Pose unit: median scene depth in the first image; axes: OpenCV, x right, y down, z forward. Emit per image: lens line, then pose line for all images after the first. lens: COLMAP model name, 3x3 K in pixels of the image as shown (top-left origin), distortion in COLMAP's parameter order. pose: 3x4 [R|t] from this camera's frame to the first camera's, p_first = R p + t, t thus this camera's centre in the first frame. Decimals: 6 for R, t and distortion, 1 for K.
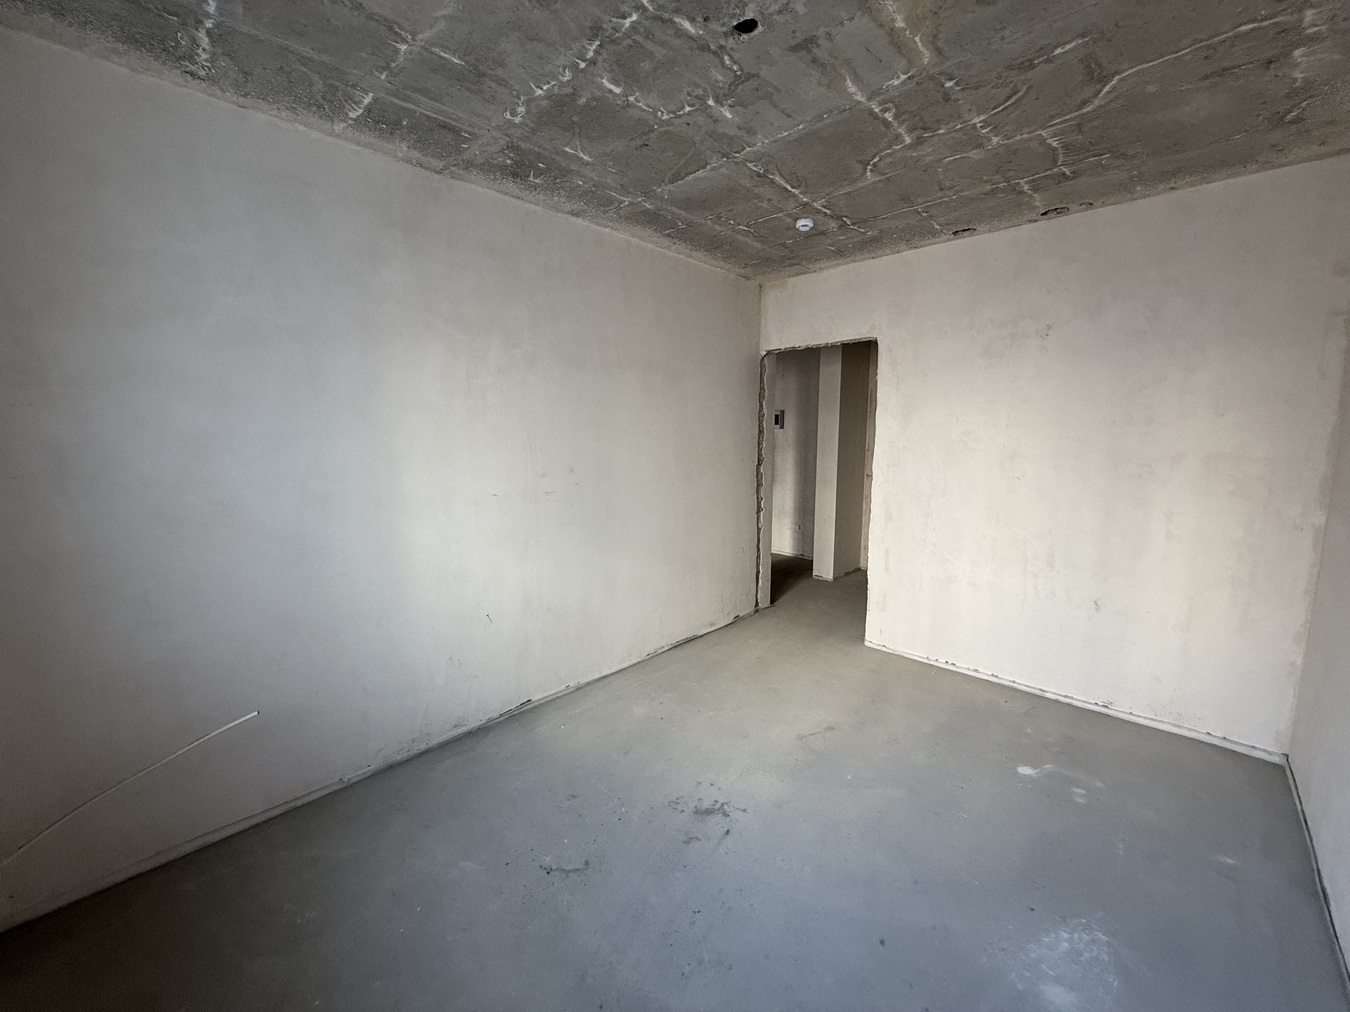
lens RADIAL K [[537.2, 0, 670.9], [0, 537.2, 501.9], [0, 0, 1]] dist [-0.000296, -0.000041]
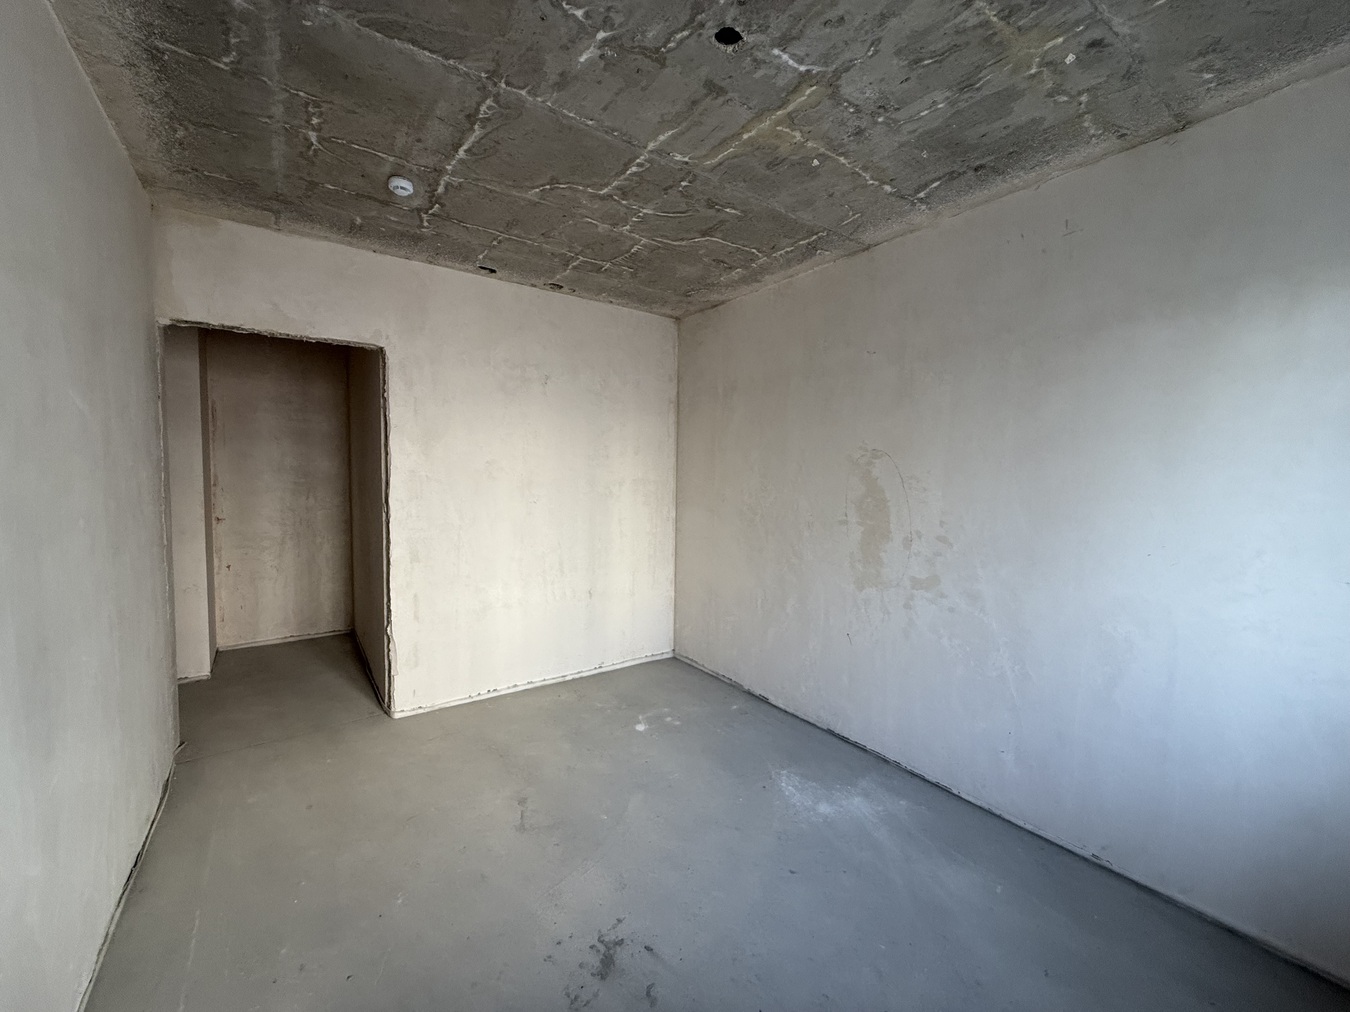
lens RADIAL K [[537.2, 0, 670.9], [0, 537.2, 501.9], [0, 0, 1]] dist [-0.000296, -0.000041]
pose [[0.186305, -0.050064, 0.981216, -0.454094], [0.112645, 0.993204, 0.029287, -0.048967], [-0.976013, 0.105073, 0.190678, 0.524762]]
